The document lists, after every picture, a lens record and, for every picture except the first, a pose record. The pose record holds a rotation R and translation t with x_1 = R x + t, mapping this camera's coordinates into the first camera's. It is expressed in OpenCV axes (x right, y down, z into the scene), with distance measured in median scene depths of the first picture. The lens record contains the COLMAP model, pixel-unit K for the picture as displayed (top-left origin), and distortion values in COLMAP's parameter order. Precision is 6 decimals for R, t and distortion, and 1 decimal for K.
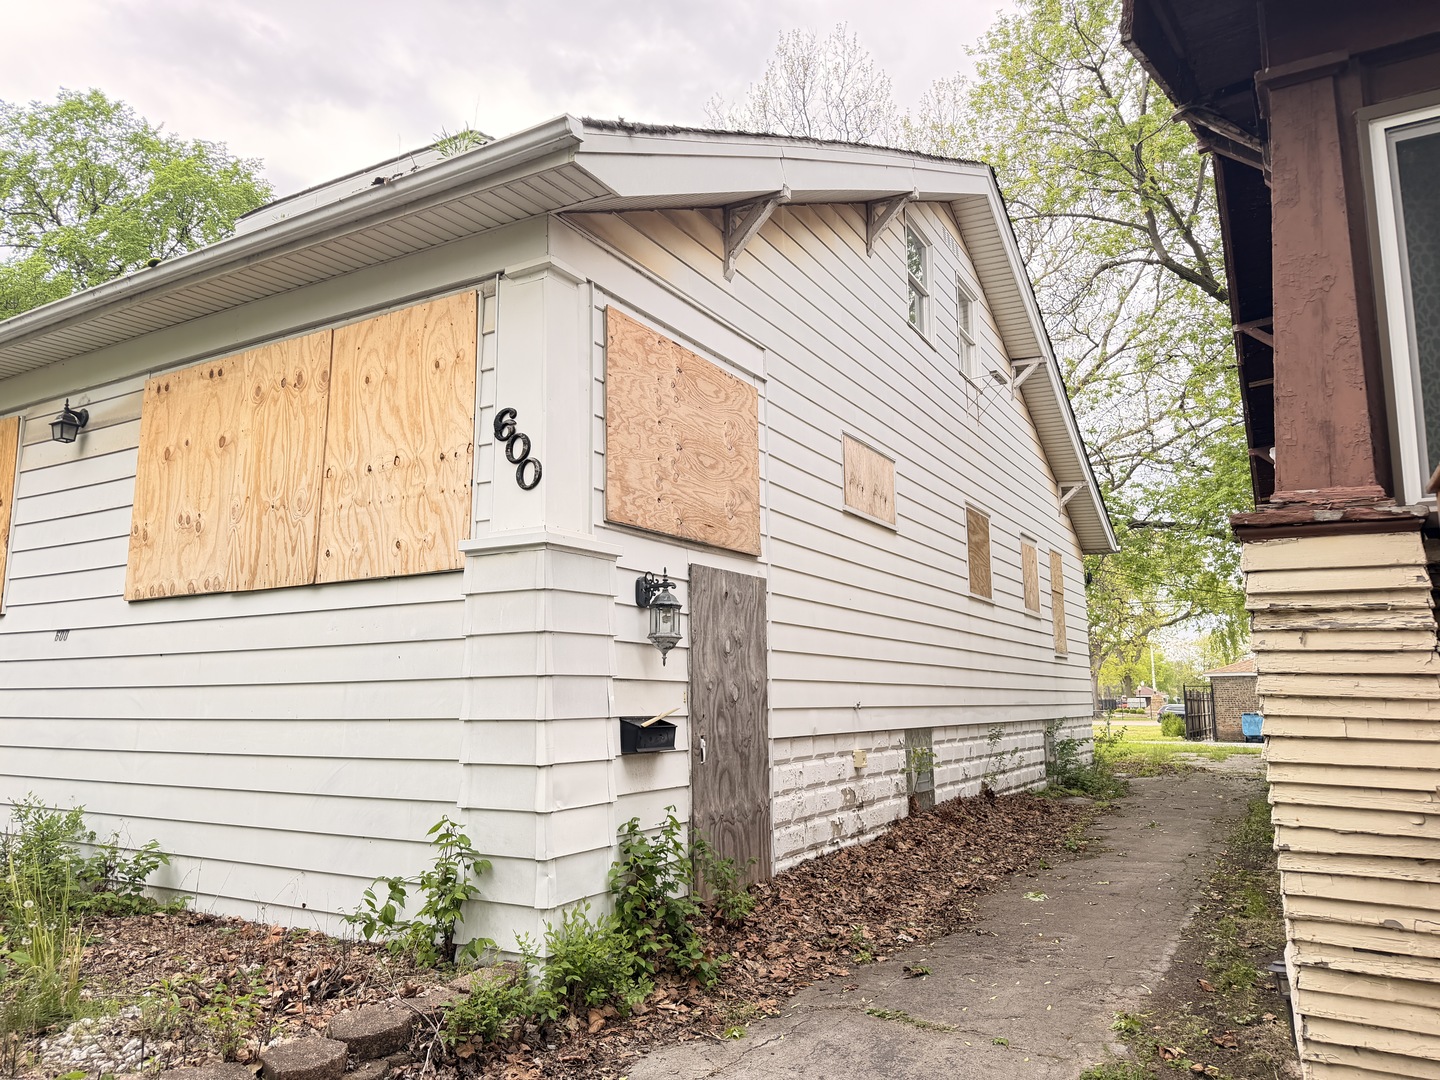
lens RADIAL K [[1005.4, 0, 720.0], [0, 1005.4, 540.0], [0, 0, 1]] dist [0.190877, -0.423154]
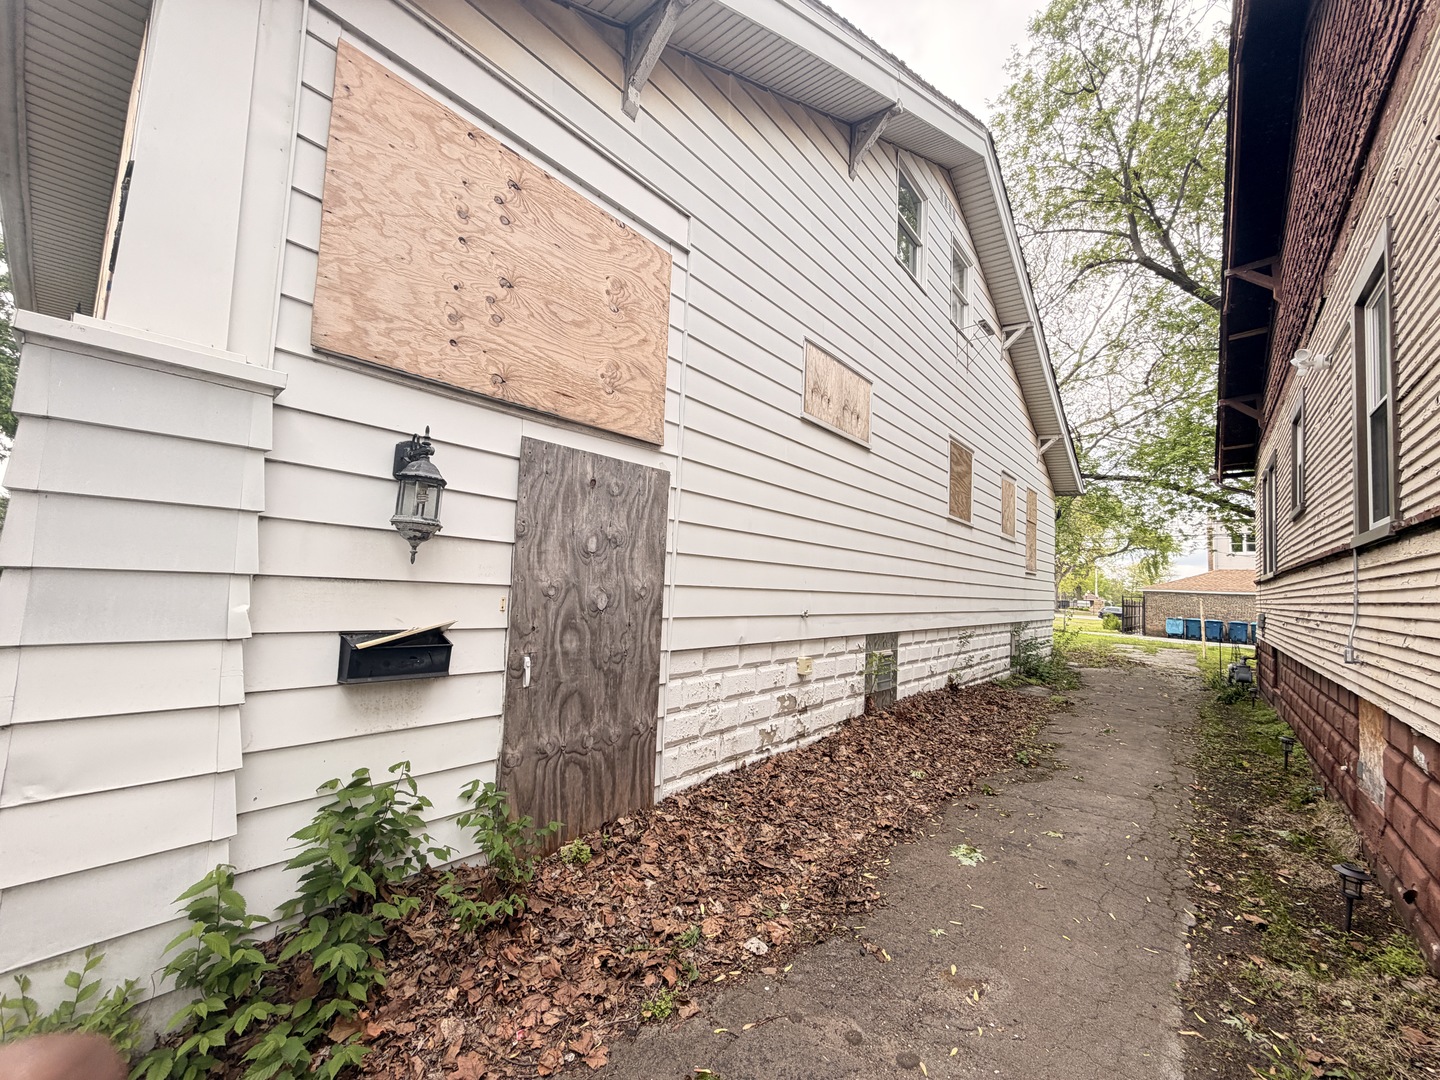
lens RADIAL K [[575.6, 0, 720.0], [0, 575.6, 540.0], [0, 0, 1]] dist [-0.000147, 0.000079]
pose [[0.982694, 0.038311, -0.181230, 0.153440], [-0.024139, 0.996521, 0.079767, 0.047624], [0.183655, -0.074011, 0.980200, 0.433071]]
